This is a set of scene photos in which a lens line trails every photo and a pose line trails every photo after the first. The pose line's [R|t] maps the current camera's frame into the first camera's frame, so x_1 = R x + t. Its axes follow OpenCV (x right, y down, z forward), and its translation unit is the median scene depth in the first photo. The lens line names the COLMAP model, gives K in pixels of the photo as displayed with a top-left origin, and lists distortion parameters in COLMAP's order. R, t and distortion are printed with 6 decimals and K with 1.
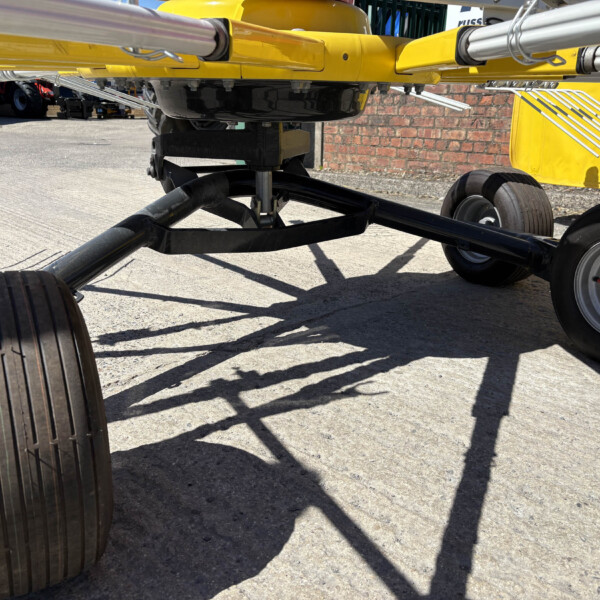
lens RADIAL K [[610.2, 0, 306.6], [0, 610.2, 297.2], [0, 0, 1]] dist [0.038702, -0.021413]
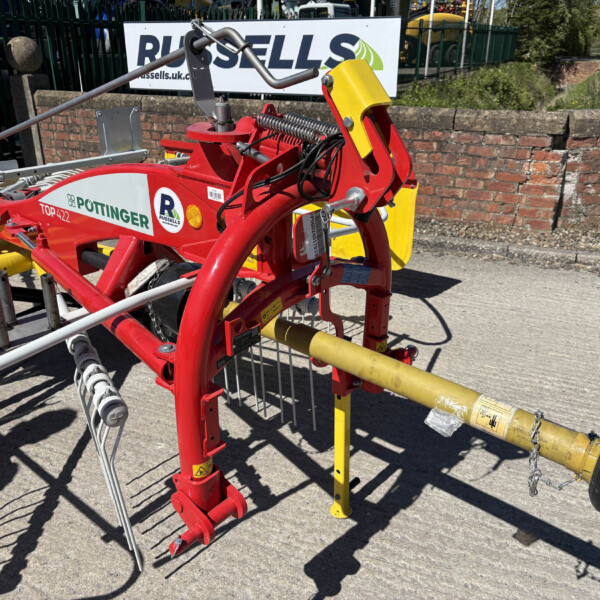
lens RADIAL K [[610.2, 0, 306.6], [0, 610.2, 297.2], [0, 0, 1]] dist [0.038702, -0.021413]
pose [[0.930118, -0.158566, 0.331267, 0.252098], [0.124093, 0.984632, 0.122886, -0.327622], [-0.345662, -0.073191, 0.935500, -1.167426]]
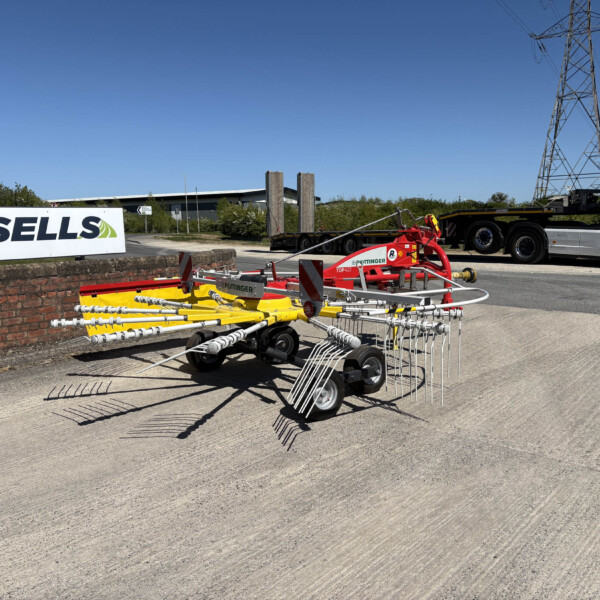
lens RADIAL K [[605.8, 0, 300.0], [0, 605.8, 300.0], [0, 0, 1]] dist [0.006107, -0.006651]
pose [[-0.131547, -0.134941, 0.982083, -3.682735], [0.307464, 0.936281, 0.169832, -0.998043], [-0.942423, 0.324296, -0.081675, 1.072227]]
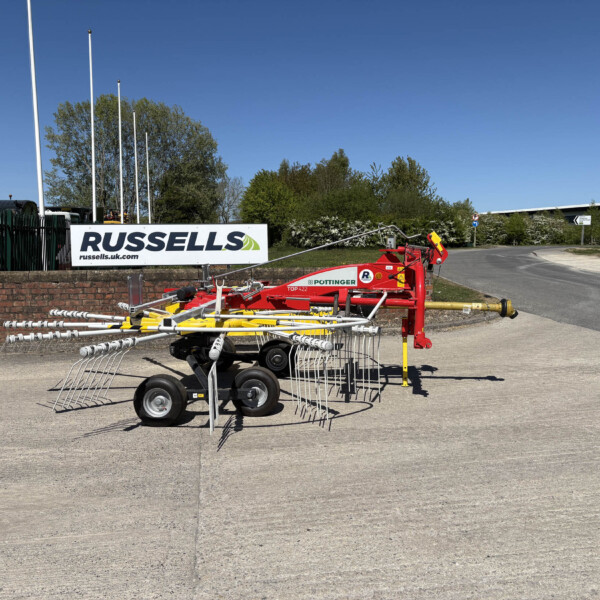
lens RADIAL K [[610.2, 0, 306.6], [0, 610.2, 297.2], [0, 0, 1]] dist [0.038702, -0.021413]
pose [[0.563762, -0.094288, 0.820538, -2.938282], [0.257204, 0.964105, -0.065930, -0.097544], [-0.784868, 0.248214, 0.567778, -1.822678]]
